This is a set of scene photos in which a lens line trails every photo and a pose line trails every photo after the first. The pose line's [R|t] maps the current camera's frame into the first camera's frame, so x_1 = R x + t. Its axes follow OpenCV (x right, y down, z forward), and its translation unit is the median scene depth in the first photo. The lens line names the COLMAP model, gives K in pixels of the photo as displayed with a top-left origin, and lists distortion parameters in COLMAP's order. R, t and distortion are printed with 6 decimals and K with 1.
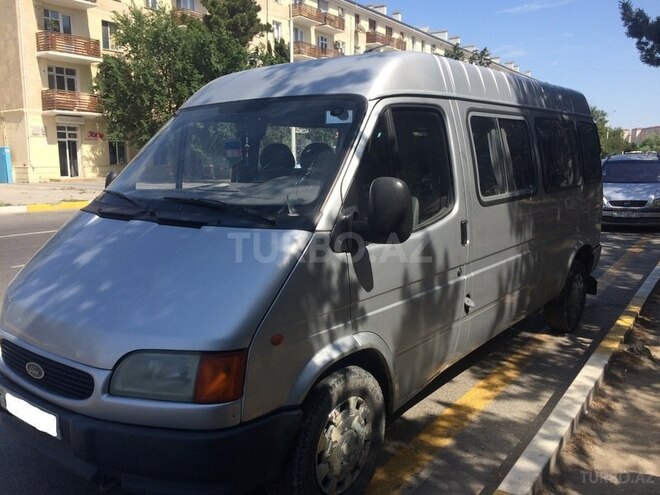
lens RADIAL K [[569.5, 0, 330.0], [0, 569.5, 247.5], [0, 0, 1]] dist [0.036147, -0.011729]
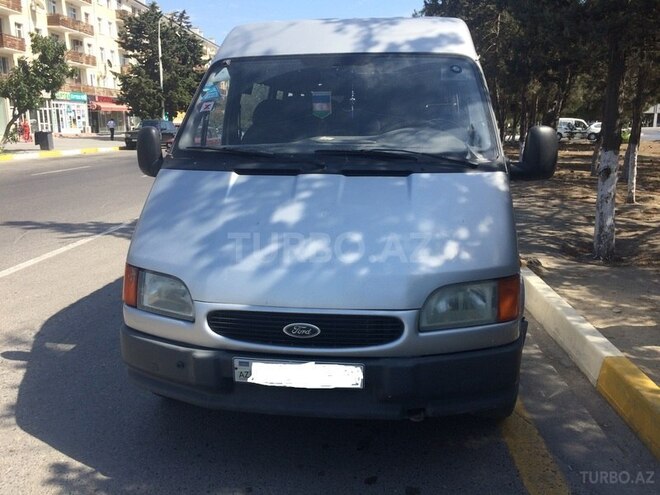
lens RADIAL K [[569.5, 0, 330.0], [0, 569.5, 247.5], [0, 0, 1]] dist [0.036147, -0.011729]
pose [[0.857476, -0.106328, 0.503418, -0.801319], [0.077478, 0.993941, 0.077964, 0.004429], [-0.508657, -0.027848, 0.860519, 0.141558]]
